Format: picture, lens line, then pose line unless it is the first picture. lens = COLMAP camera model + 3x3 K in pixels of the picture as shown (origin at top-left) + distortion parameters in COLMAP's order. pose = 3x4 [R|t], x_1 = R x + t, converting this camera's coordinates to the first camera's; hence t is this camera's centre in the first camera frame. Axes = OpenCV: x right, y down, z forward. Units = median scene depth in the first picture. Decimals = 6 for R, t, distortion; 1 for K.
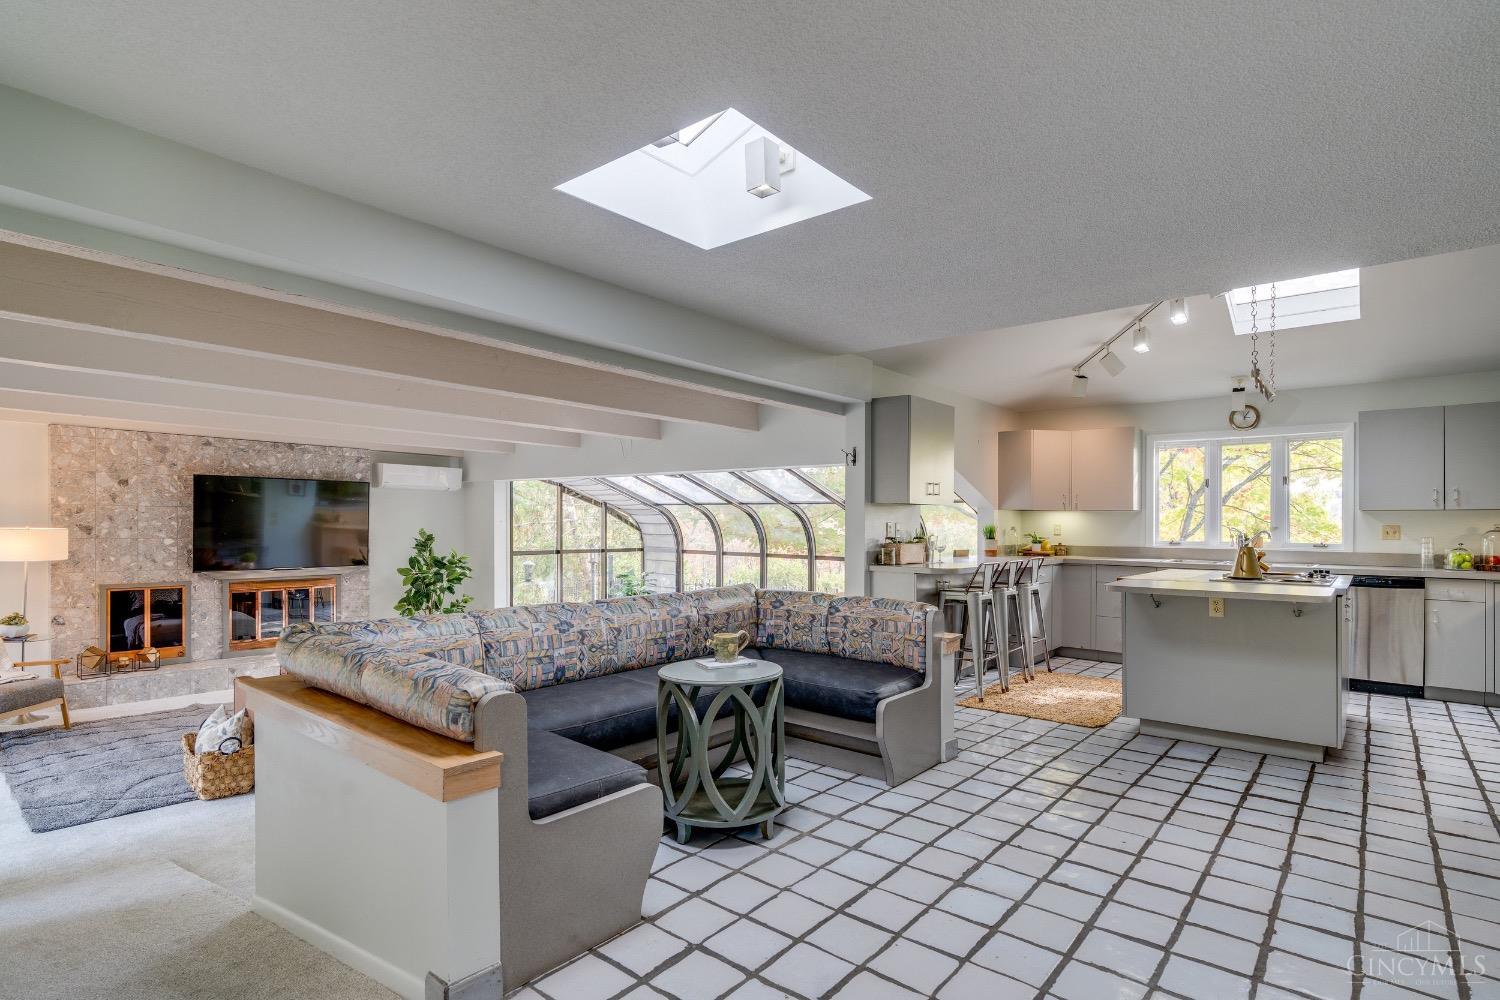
lens RADIAL K [[730.6, 0, 731.5], [0, 730.6, 540.6], [0, 0, 1]] dist [-0.002436, -0.000414]
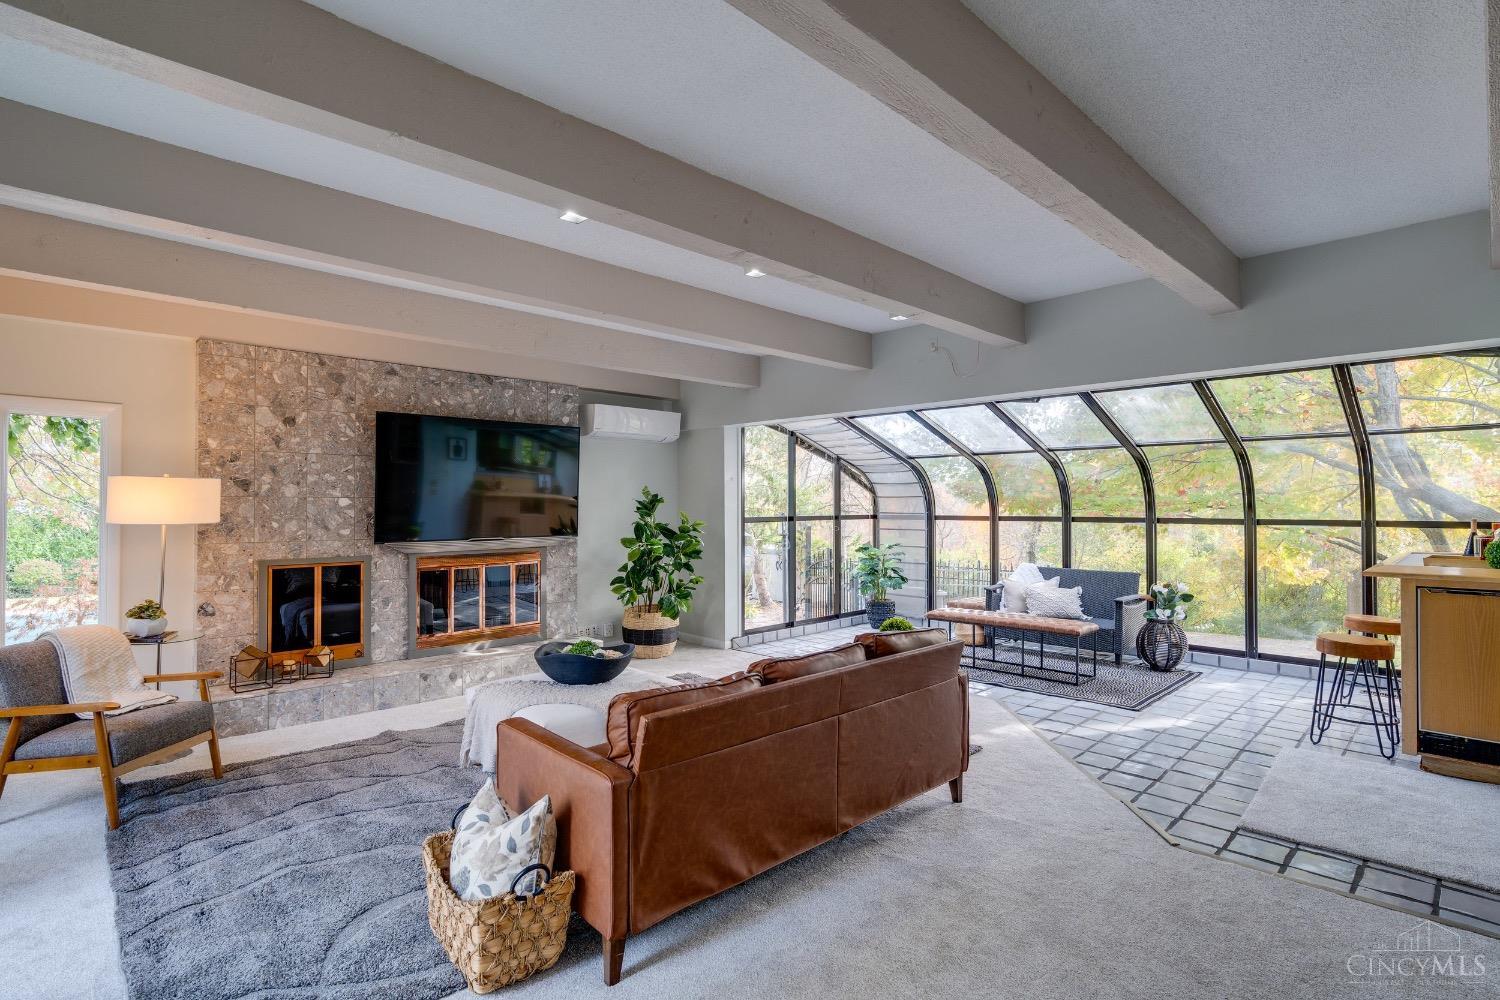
lens RADIAL K [[719.8, 0, 751.3], [0, 719.8, 502.2], [0, 0, 1]] dist [-0.002351, 0.000512]
pose [[0.995239, -0.012078, -0.096713, -0.284078], [0.009686, 0.999636, -0.025170, 0.023666], [0.096982, 0.024113, 0.994994, 0.306530]]
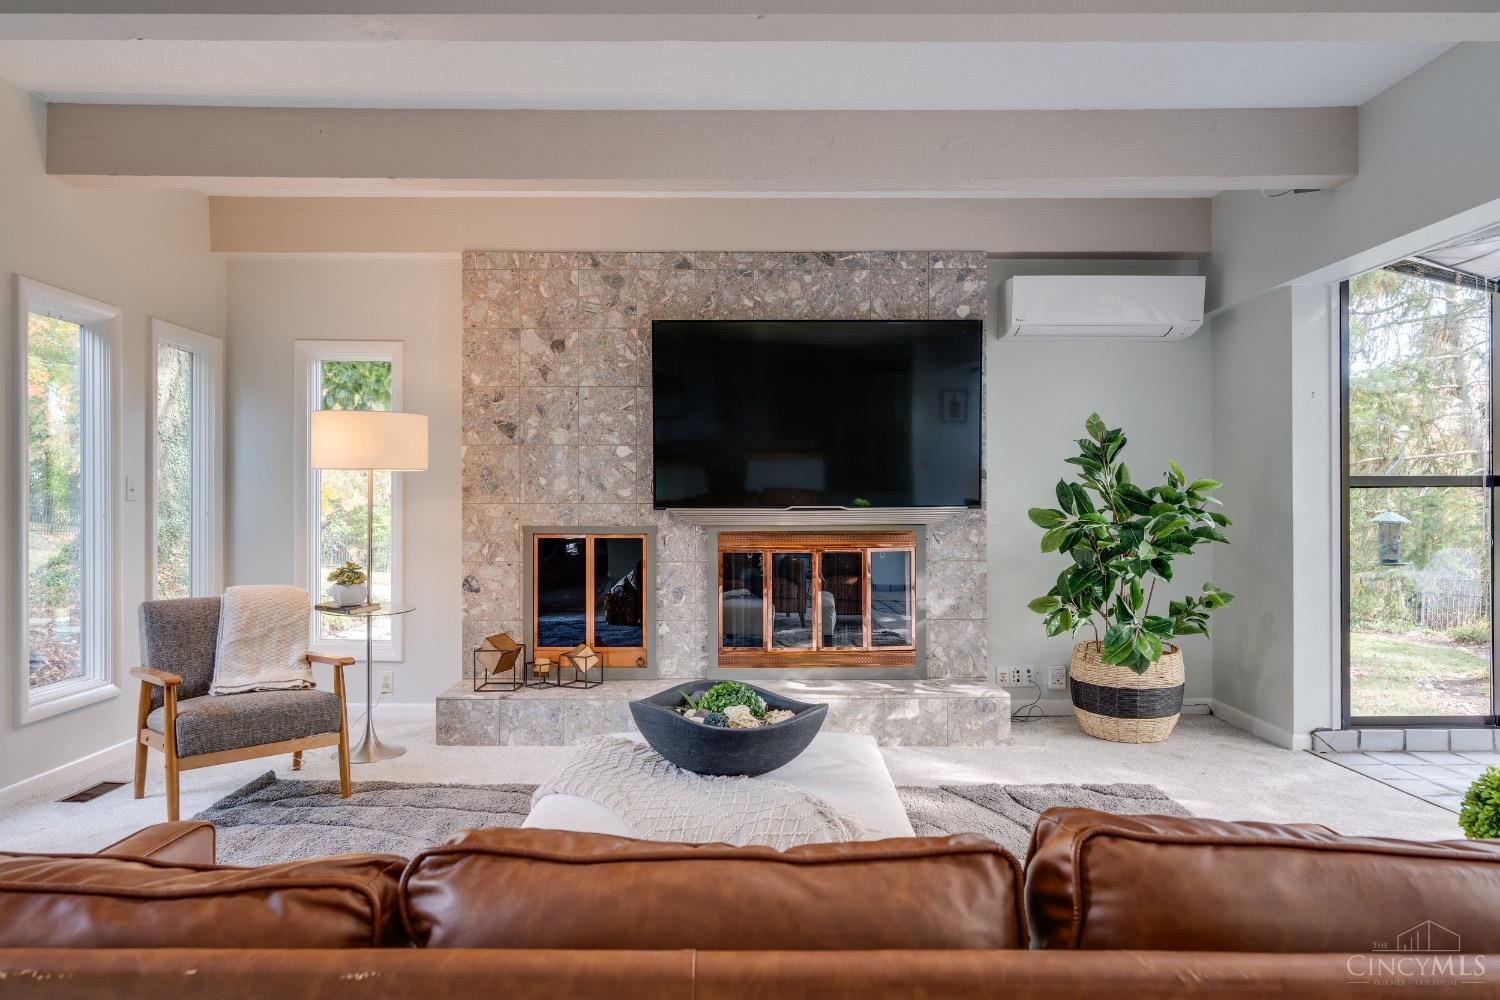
lens RADIAL K [[903.7, 0, 751.7], [0, 903.7, 507.9], [0, 0, 1]] dist [-0.003011, -0.003038]
pose [[0.651991, -0.009254, -0.758171, -0.199202], [-0.007069, 0.999808, -0.018283, 0.054134], [0.758194, 0.017280, 0.651800, 0.626975]]
